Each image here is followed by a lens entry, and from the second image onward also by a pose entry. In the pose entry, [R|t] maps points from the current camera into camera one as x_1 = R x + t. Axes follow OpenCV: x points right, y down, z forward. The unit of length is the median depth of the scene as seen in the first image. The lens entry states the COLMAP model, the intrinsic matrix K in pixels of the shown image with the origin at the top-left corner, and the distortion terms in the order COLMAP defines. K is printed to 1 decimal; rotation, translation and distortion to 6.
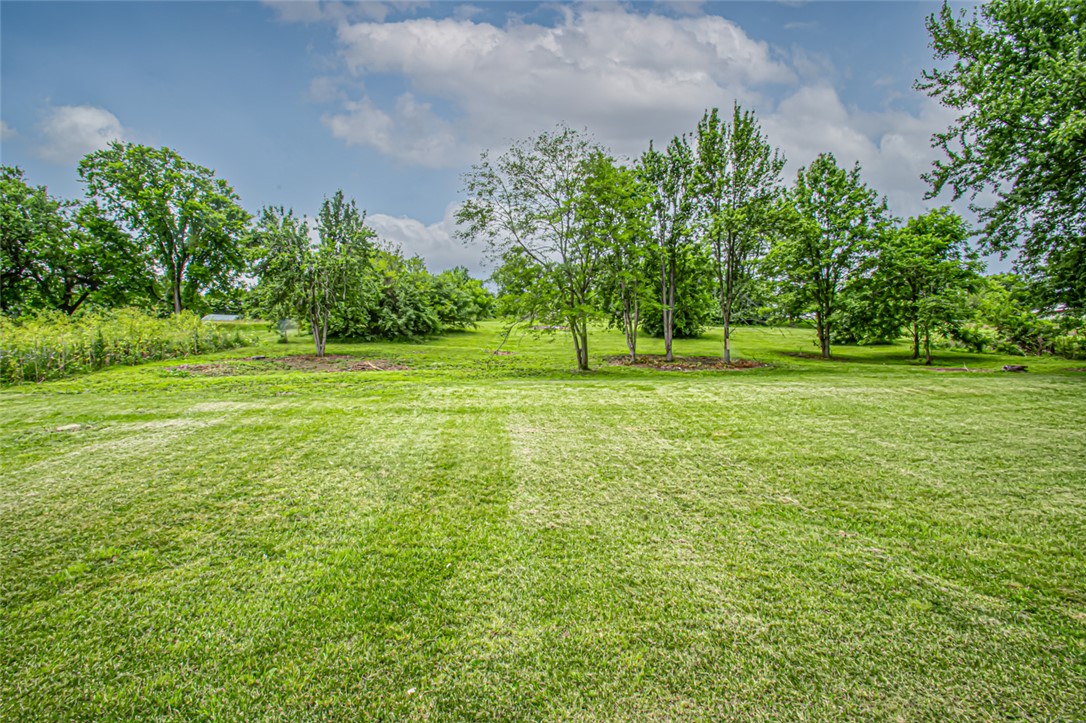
lens RADIAL K [[487.9, 0, 545.8], [0, 487.9, 371.9], [0, 0, 1]] dist [-0.006300, -0.004600]
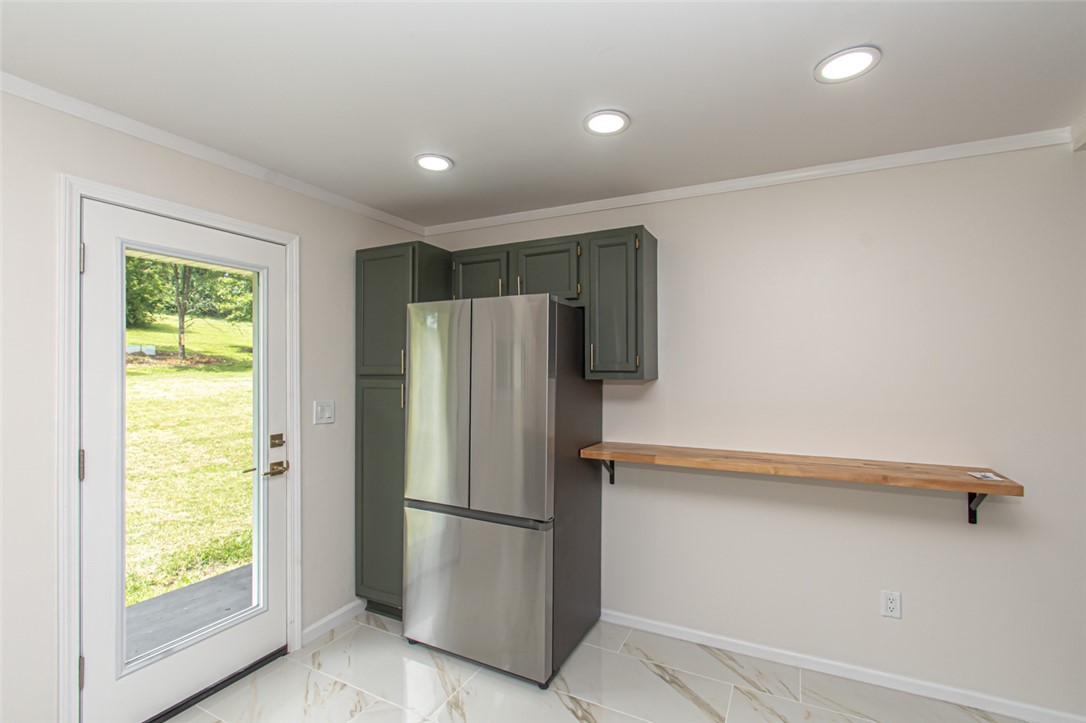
lens RADIAL K [[487.9, 0, 545.1], [0, 487.9, 371.9], [0, 0, 1]] dist [-0.006300, -0.004600]
pose [[0.547605, -0.003554, 0.836729, -0.114592], [-0.008214, 0.999920, 0.009623, -0.015243], [-0.836696, -0.012142, 0.547532, -0.374269]]
